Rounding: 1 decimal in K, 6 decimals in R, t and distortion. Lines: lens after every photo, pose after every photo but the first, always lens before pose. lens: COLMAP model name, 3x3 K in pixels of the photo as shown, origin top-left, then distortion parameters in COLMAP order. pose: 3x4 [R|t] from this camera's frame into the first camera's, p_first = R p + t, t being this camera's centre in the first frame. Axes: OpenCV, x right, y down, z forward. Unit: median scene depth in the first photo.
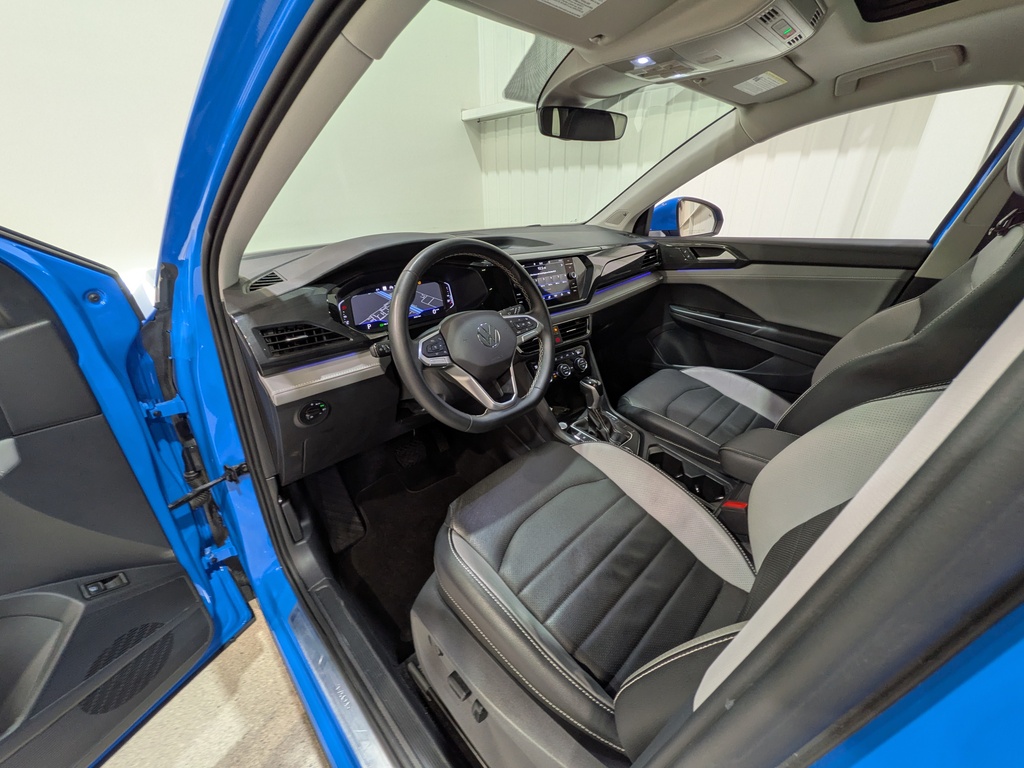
lens RADIAL K [[393.1, 0, 512.0], [0, 393.1, 384.0], [0, 0, 1]] dist [-0.000958, -0.000059]
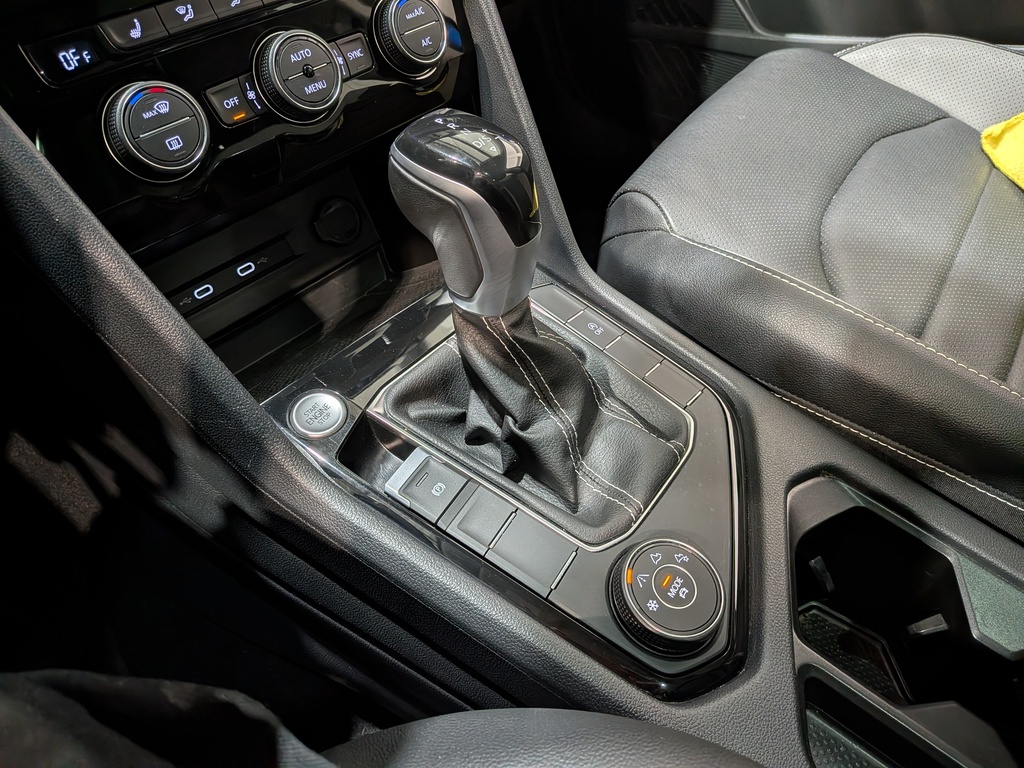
lens RADIAL K [[746.2, 0, 513.2], [0, 746.2, 371.5], [0, 0, 1]] dist [0.006045, -0.063656]
pose [[0.982795, -0.100482, 0.154975, 0.173331], [0.041654, 0.938029, 0.344043, -0.022779], [-0.179941, -0.331669, 0.926076, 0.722861]]
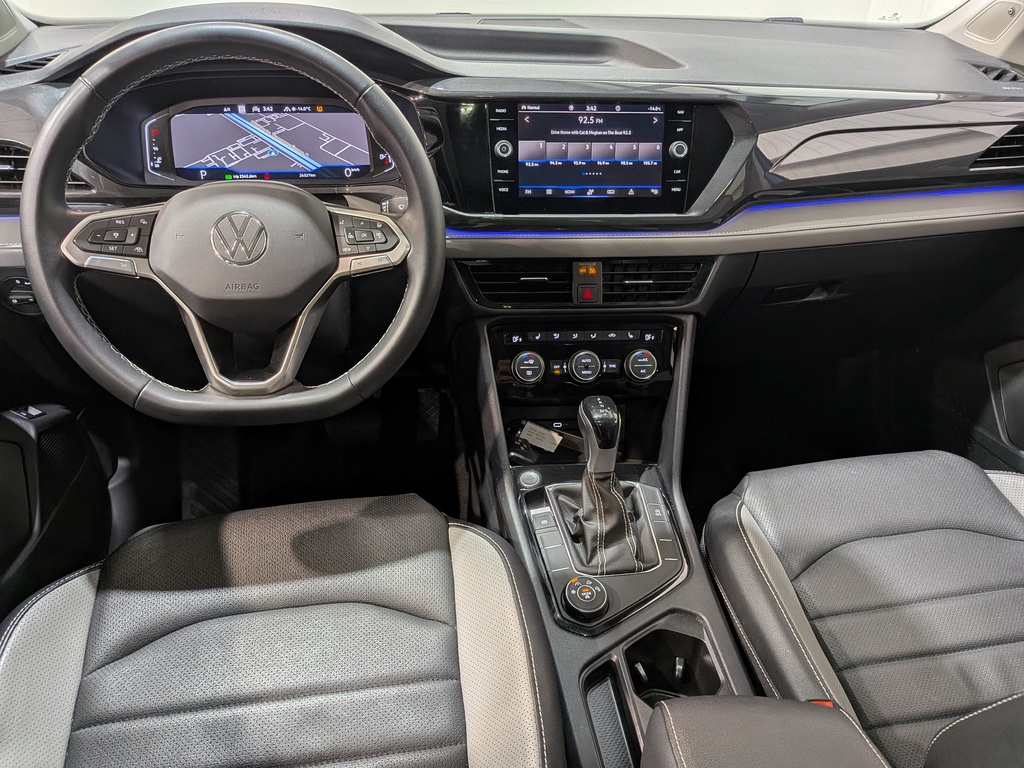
lens RADIAL K [[723.6, 0, 506.8], [0, 723.6, 385.5], [0, 0, 1]] dist [0.072361, -0.118746]
pose [[0.817482, 0.329975, -0.472060, 0.491677], [-0.277551, 0.943864, 0.179127, -0.146361], [0.504667, -0.015412, 0.863176, 0.280024]]
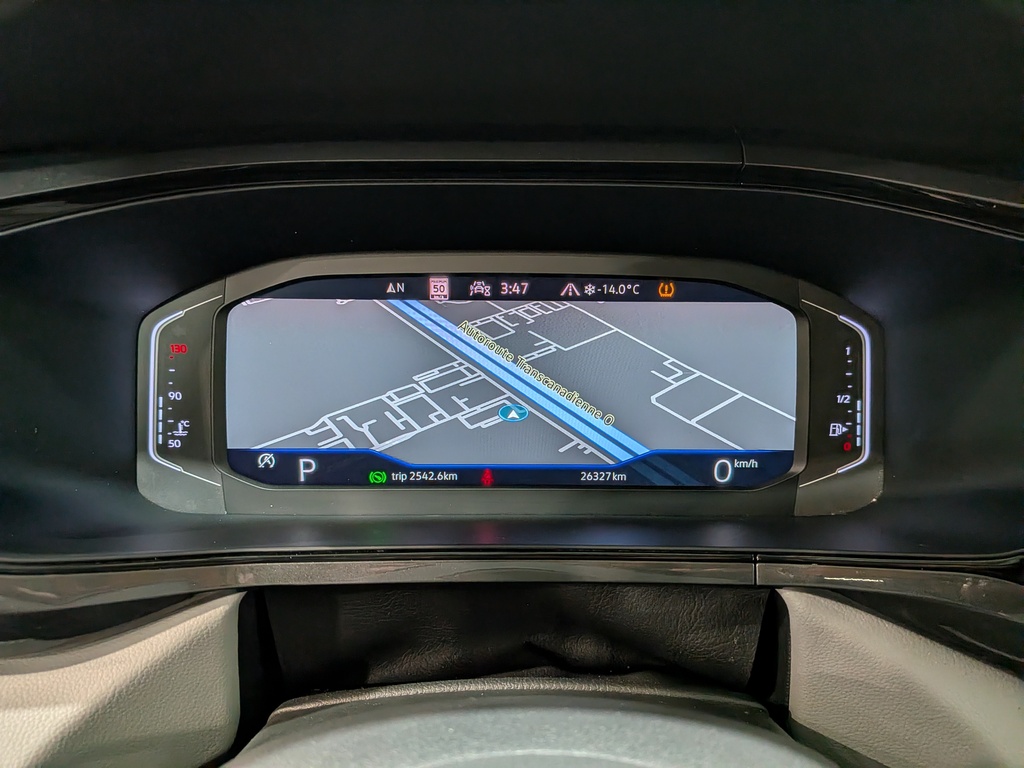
lens RADIAL K [[723.6, 0, 506.8], [0, 723.6, 385.5], [0, 0, 1]] dist [0.072361, -0.118746]
pose [[0.722194, 0.242111, -0.647933, -0.069780], [-0.312893, 0.949768, 0.006142, -0.186860], [0.616874, 0.198298, 0.761672, 0.681738]]
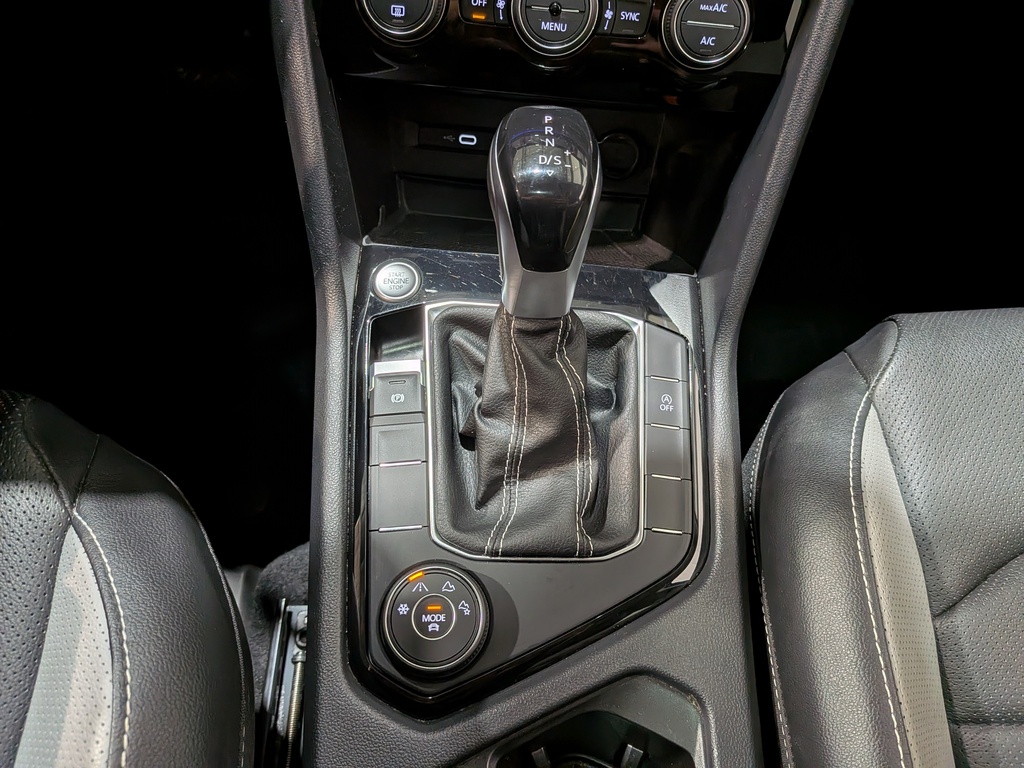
lens RADIAL K [[745.4, 0, 524.3], [0, 745.4, 379.9], [0, 0, 1]] dist [-0.004325, -0.003555]
pose [[0.728319, 0.605763, -0.320315, 0.344408], [-0.353884, 0.732798, 0.581183, -0.104465], [0.586785, -0.309932, 0.748081, 0.780503]]
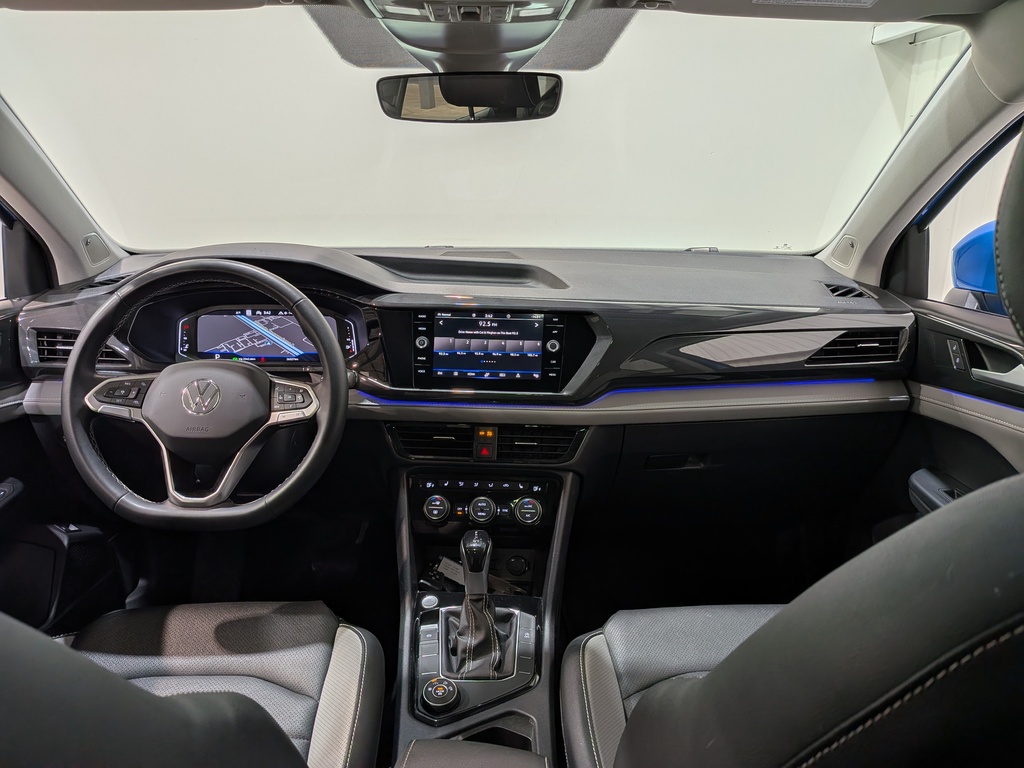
lens RADIAL K [[720.4, 0, 516.1], [0, 720.4, 391.6], [0, 0, 1]] dist [0.074954, -0.138773]
pose [[0.738669, 0.221662, -0.636580, 0.839948], [-0.308474, 0.950854, -0.026850, -0.193128], [0.599342, 0.216202, 0.770743, 0.241061]]
